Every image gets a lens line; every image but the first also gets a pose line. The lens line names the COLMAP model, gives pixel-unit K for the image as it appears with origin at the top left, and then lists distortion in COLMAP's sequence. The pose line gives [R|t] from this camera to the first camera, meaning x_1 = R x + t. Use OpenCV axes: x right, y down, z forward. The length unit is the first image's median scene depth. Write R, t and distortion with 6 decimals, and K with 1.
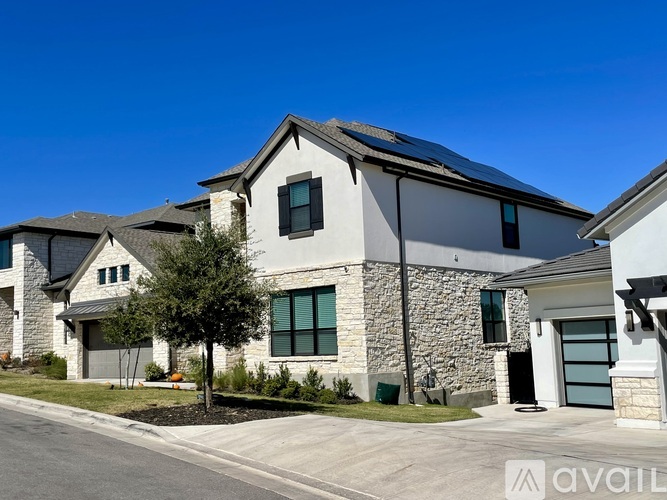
lens RADIAL K [[701.6, 0, 333.5], [0, 701.6, 250.0], [0, 0, 1]] dist [0.116312, -0.321525]
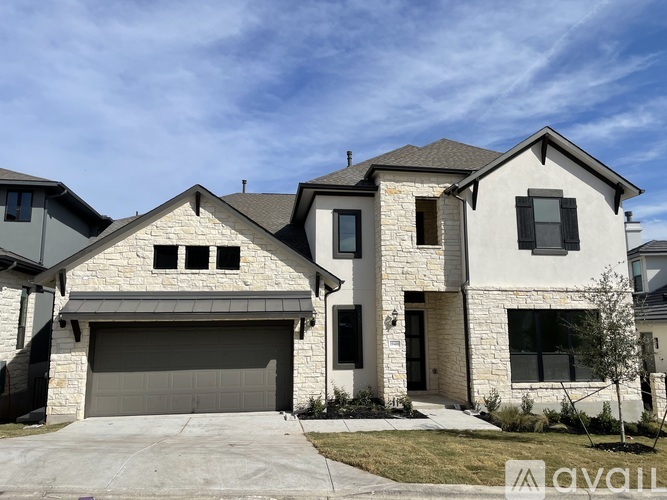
lens RADIAL K [[502.3, 0, 333.5], [0, 502.3, 250.0], [0, 0, 1]] dist [0.033263, -0.000143]
pose [[0.670911, 0.157243, 0.724675, -0.735158], [-0.115826, 0.987486, -0.107035, 0.082154], [-0.732436, -0.012125, 0.680728, 0.743700]]
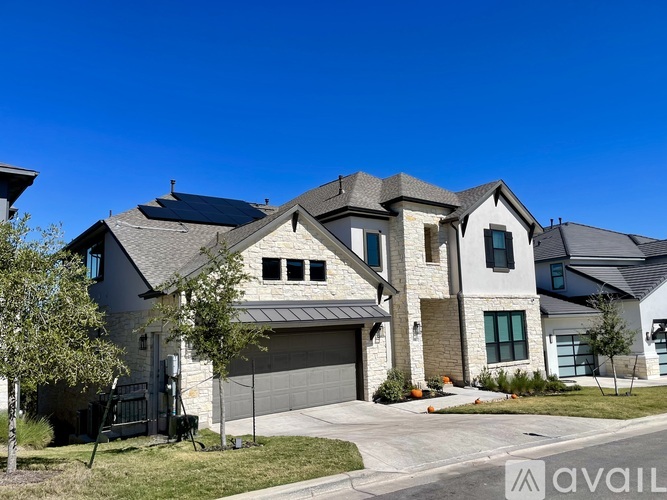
lens RADIAL K [[502.3, 0, 333.5], [0, 502.3, 250.0], [0, 0, 1]] dist [0.033263, -0.000143]
pose [[0.230611, 0.166758, 0.958650, -1.042928], [-0.098187, 0.984165, -0.147577, 0.113394], [-0.968080, -0.060094, 0.243332, 1.071205]]
